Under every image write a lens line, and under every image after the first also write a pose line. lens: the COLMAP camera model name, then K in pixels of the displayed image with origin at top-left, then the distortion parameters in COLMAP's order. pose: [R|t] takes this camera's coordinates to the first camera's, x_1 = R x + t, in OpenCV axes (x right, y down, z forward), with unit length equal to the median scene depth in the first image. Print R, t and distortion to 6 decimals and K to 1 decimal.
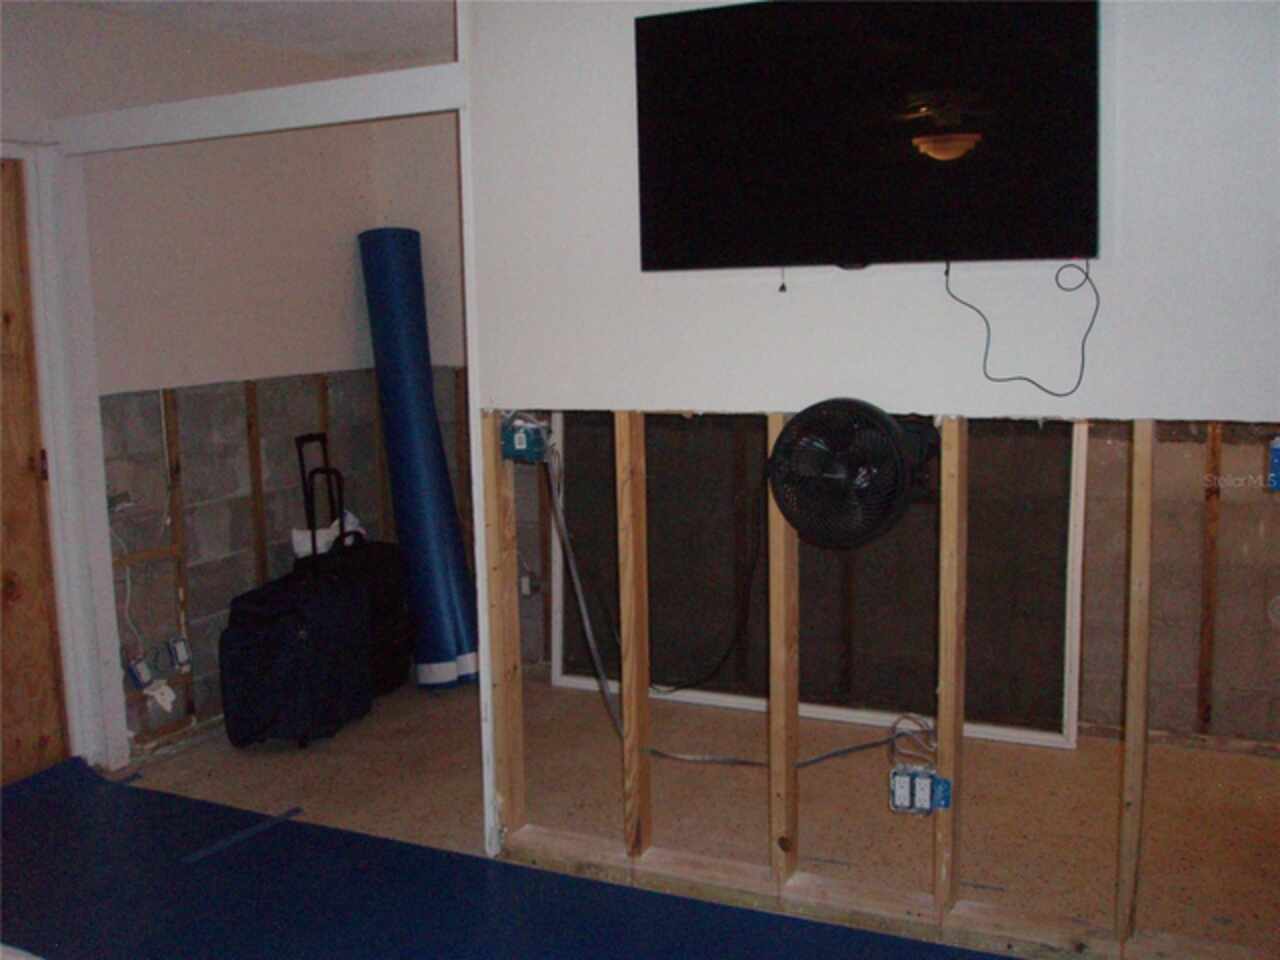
lens RADIAL K [[1387.3, 0, 640.0], [0, 1387.3, 480.0], [0, 0, 1]] dist [-0.016098, 0.000779]
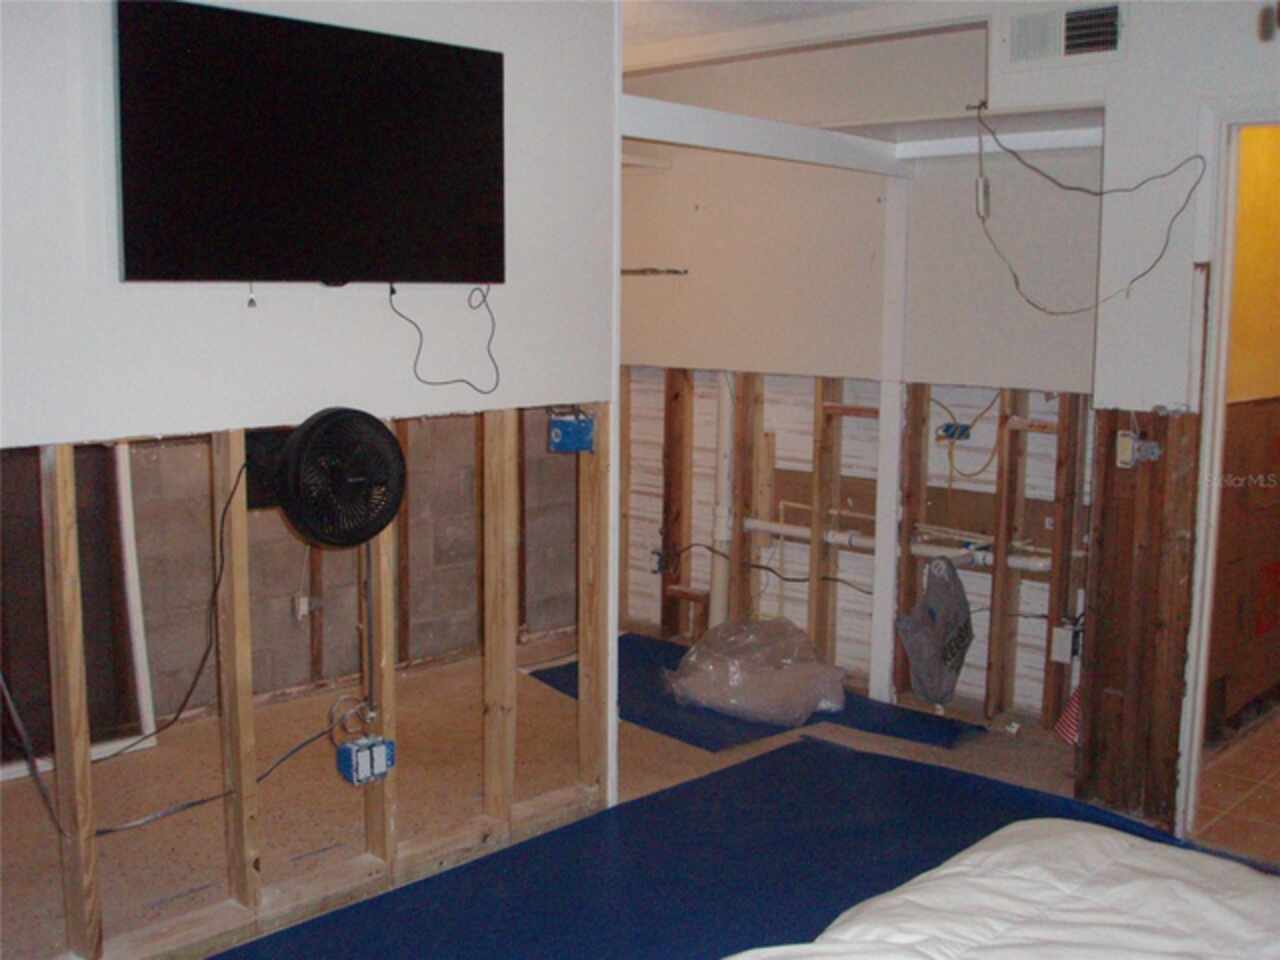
lens RADIAL K [[1387.3, 0, 640.0], [0, 1387.3, 480.0], [0, 0, 1]] dist [-0.016098, 0.000779]
pose [[0.321604, -0.105340, 0.940997, -0.749623], [0.116553, 0.990639, 0.071063, -0.050432], [-0.939674, 0.086822, 0.330871, 0.418138]]
